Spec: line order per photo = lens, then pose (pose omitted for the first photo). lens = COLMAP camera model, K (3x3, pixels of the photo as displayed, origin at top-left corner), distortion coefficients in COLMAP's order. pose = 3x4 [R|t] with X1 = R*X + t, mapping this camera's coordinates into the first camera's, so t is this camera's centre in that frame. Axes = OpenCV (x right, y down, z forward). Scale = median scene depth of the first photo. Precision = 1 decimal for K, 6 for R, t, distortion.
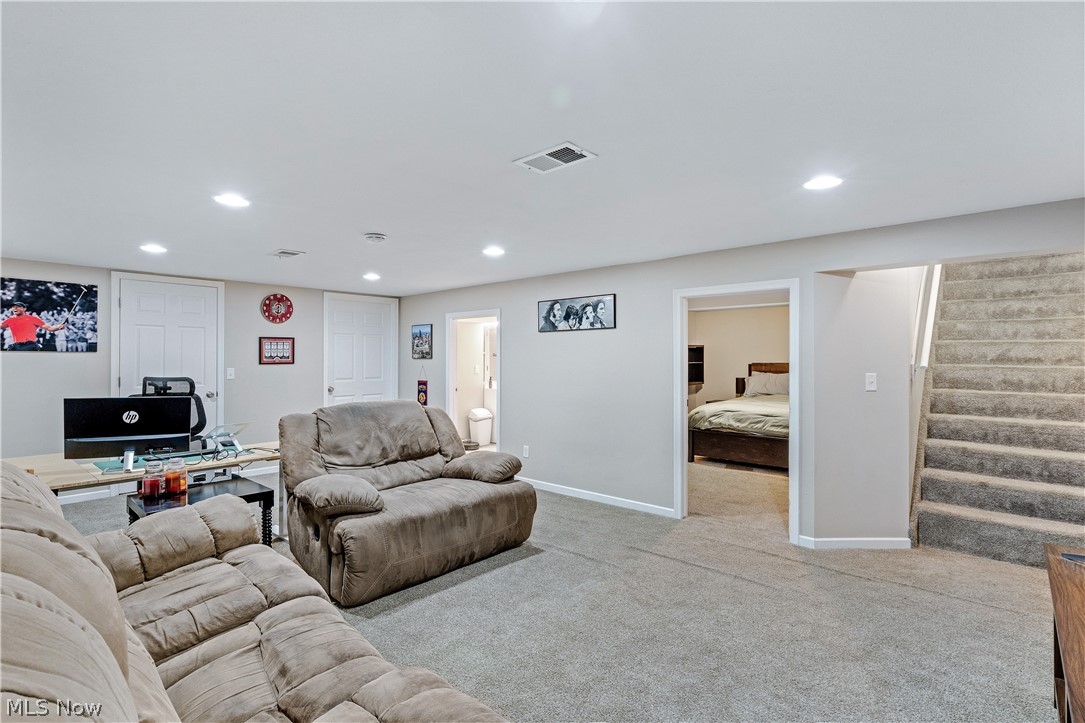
lens RADIAL K [[510.5, 0, 539.2], [0, 510.5, 357.2], [0, 0, 1]] dist [-0.013630, 0.002435]
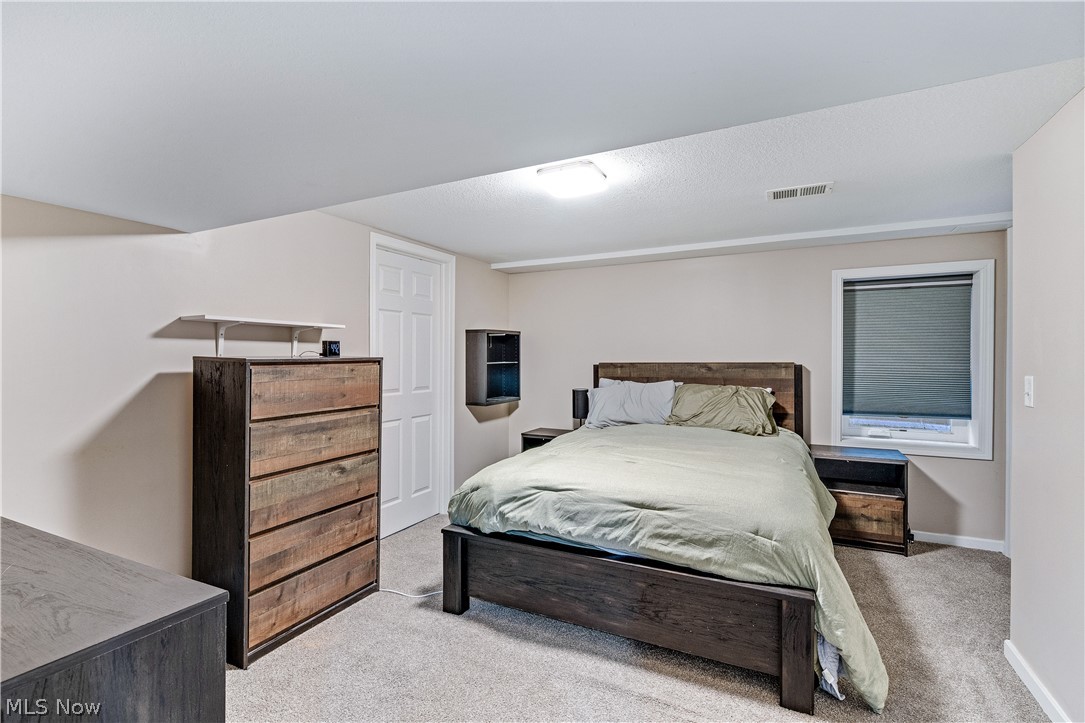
lens RADIAL K [[510.5, 0, 542.0], [0, 510.5, 357.6], [0, 0, 1]] dist [-0.013630, 0.002435]
pose [[0.958328, -0.000734, 0.285670, 0.215712], [-0.000385, 0.999992, 0.003864, 0.003601], [-0.285671, -0.003813, 0.958320, 0.526840]]
